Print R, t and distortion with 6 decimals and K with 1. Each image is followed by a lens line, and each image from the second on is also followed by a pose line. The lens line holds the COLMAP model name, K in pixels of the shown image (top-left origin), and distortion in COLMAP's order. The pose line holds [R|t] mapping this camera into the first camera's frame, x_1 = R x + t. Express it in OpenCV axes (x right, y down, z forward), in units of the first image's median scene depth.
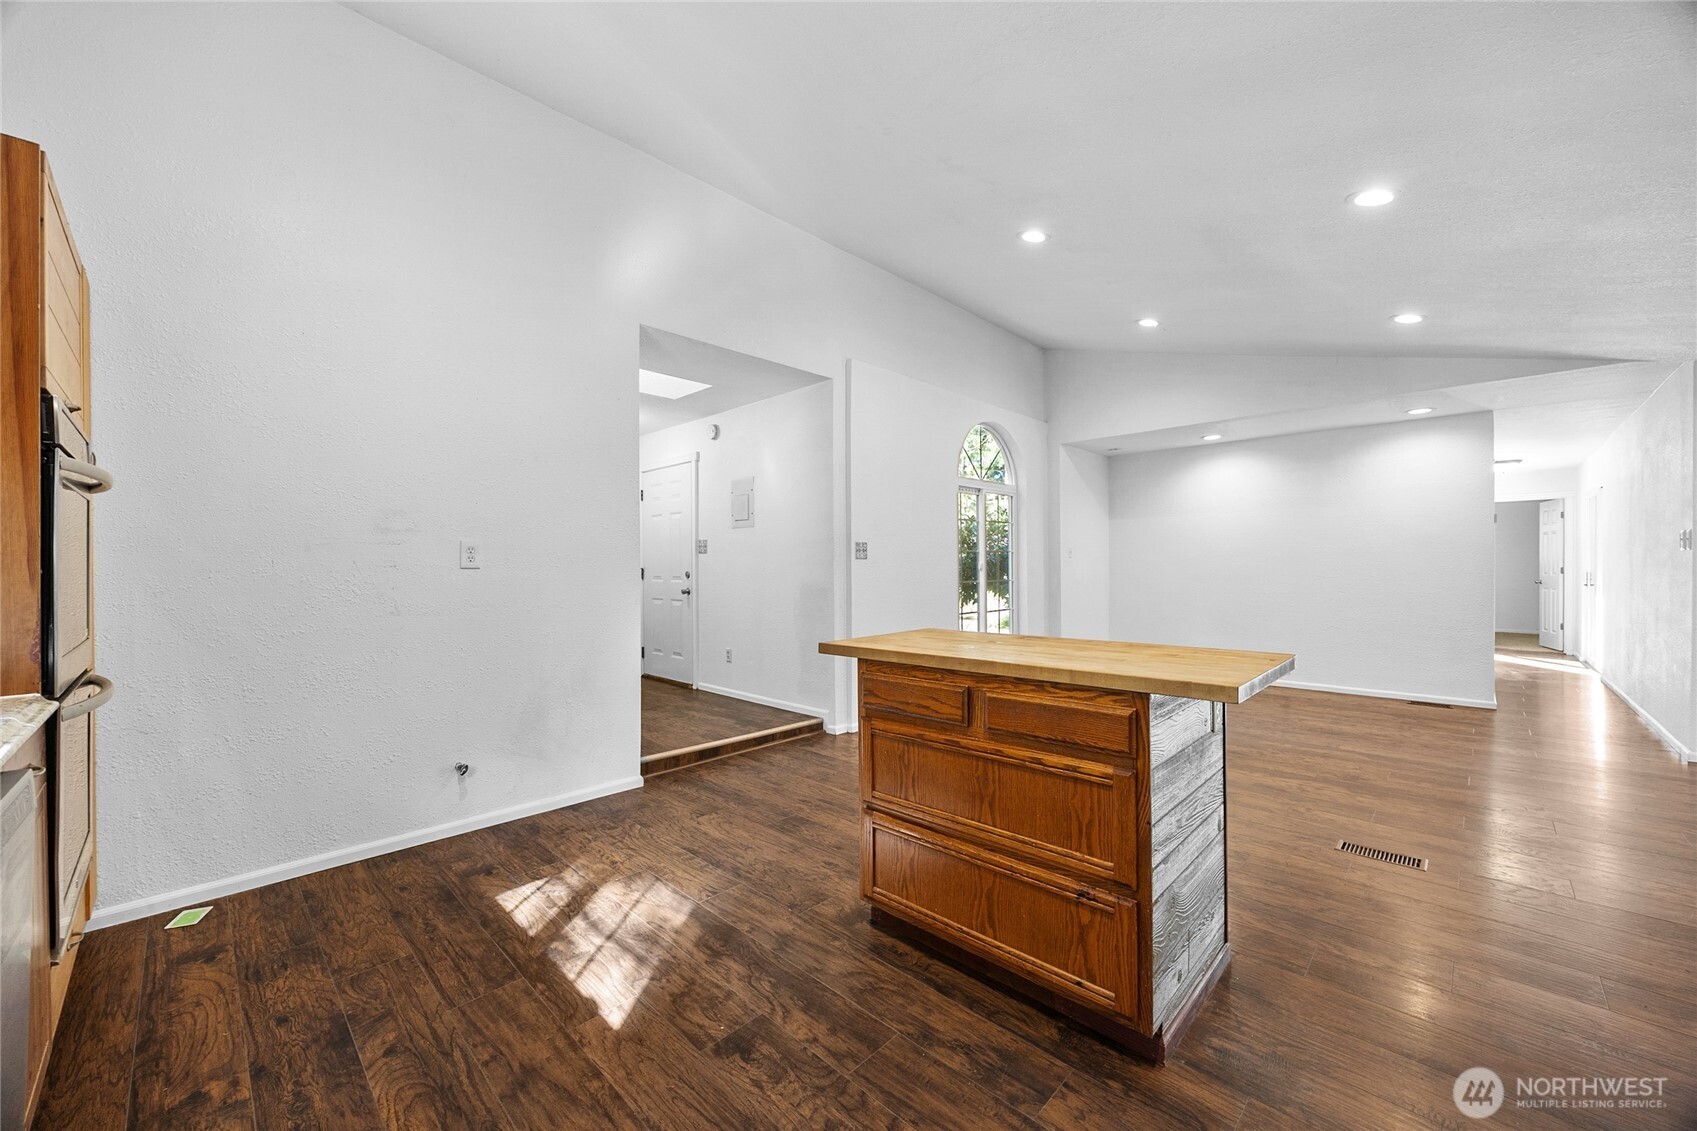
lens RADIAL K [[645.3, 0, 844.6], [0, 645.3, 572.7], [0, 0, 1]] dist [-0.001254, -0.000170]
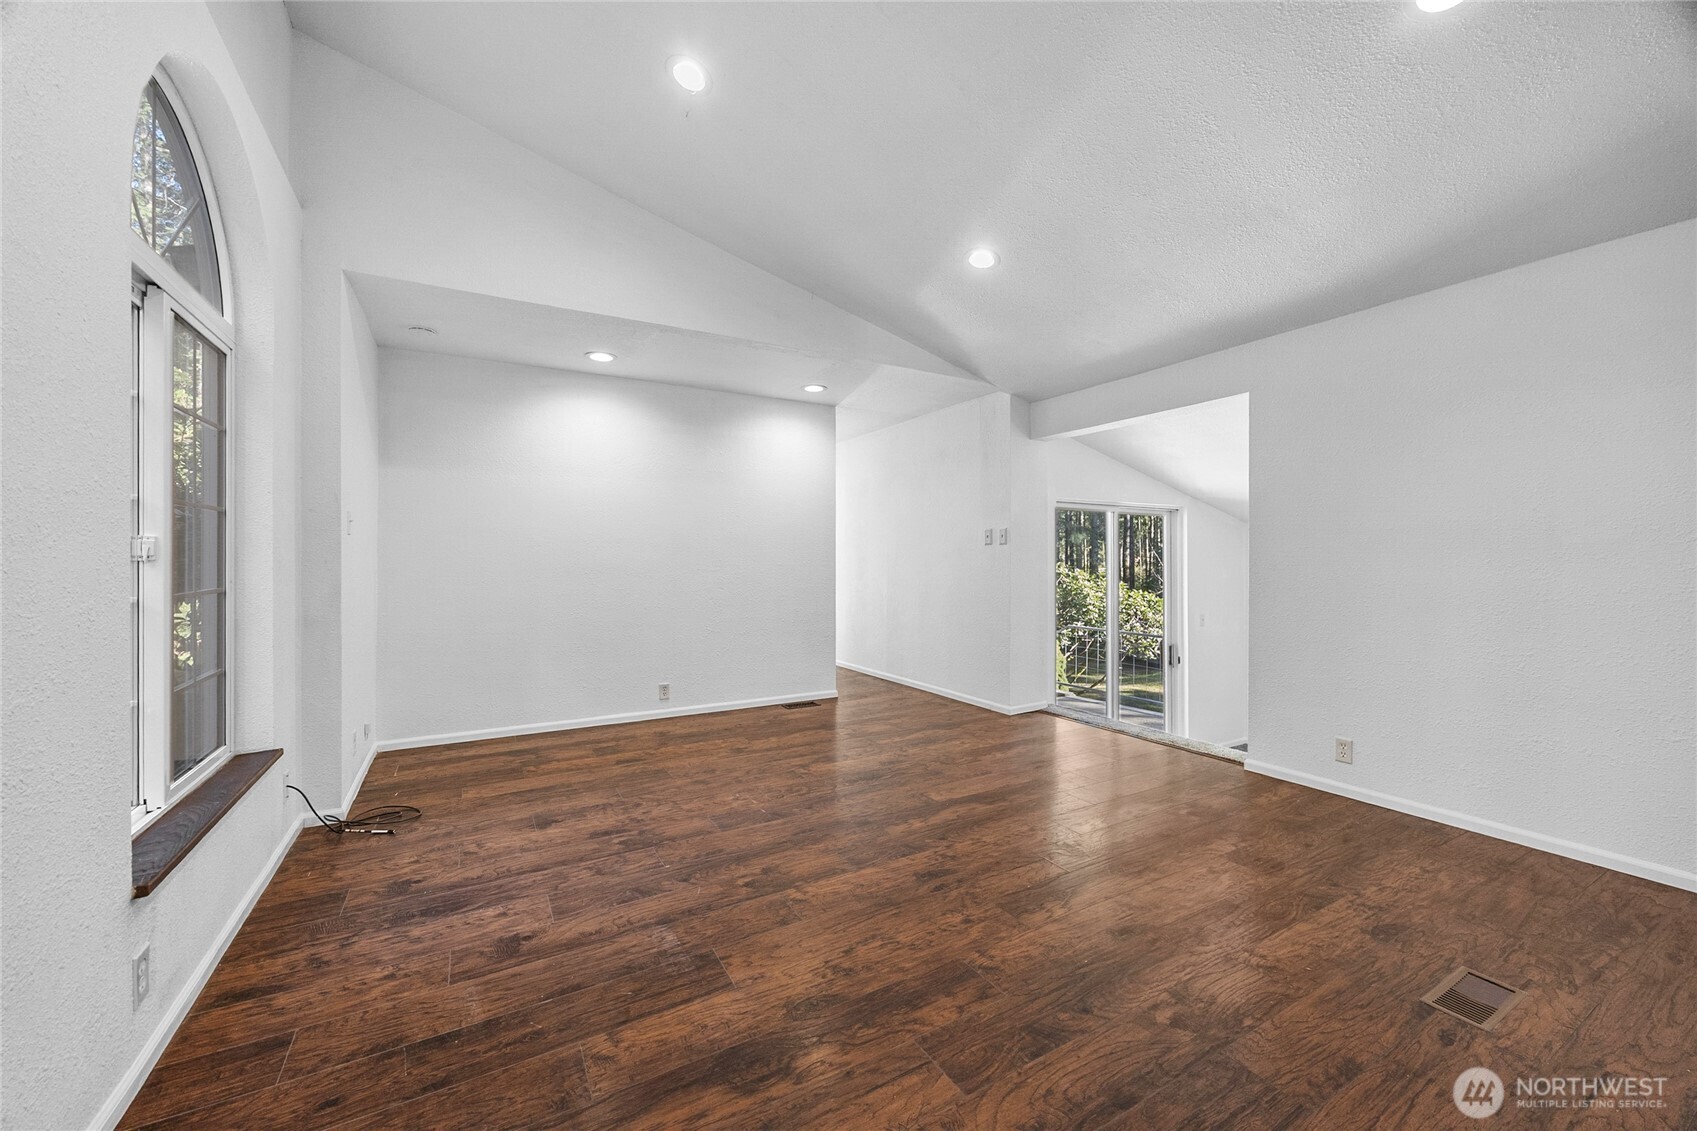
lens RADIAL K [[645.3, 0, 833.5], [0, 645.3, 559.8], [0, 0, 1]] dist [-0.001254, -0.000170]
pose [[0.277252, 0.007818, 0.960765, 0.036198], [0.002741, 0.999956, -0.008928, 0.003259], [-0.960793, 0.005109, 0.277218, 1.623589]]
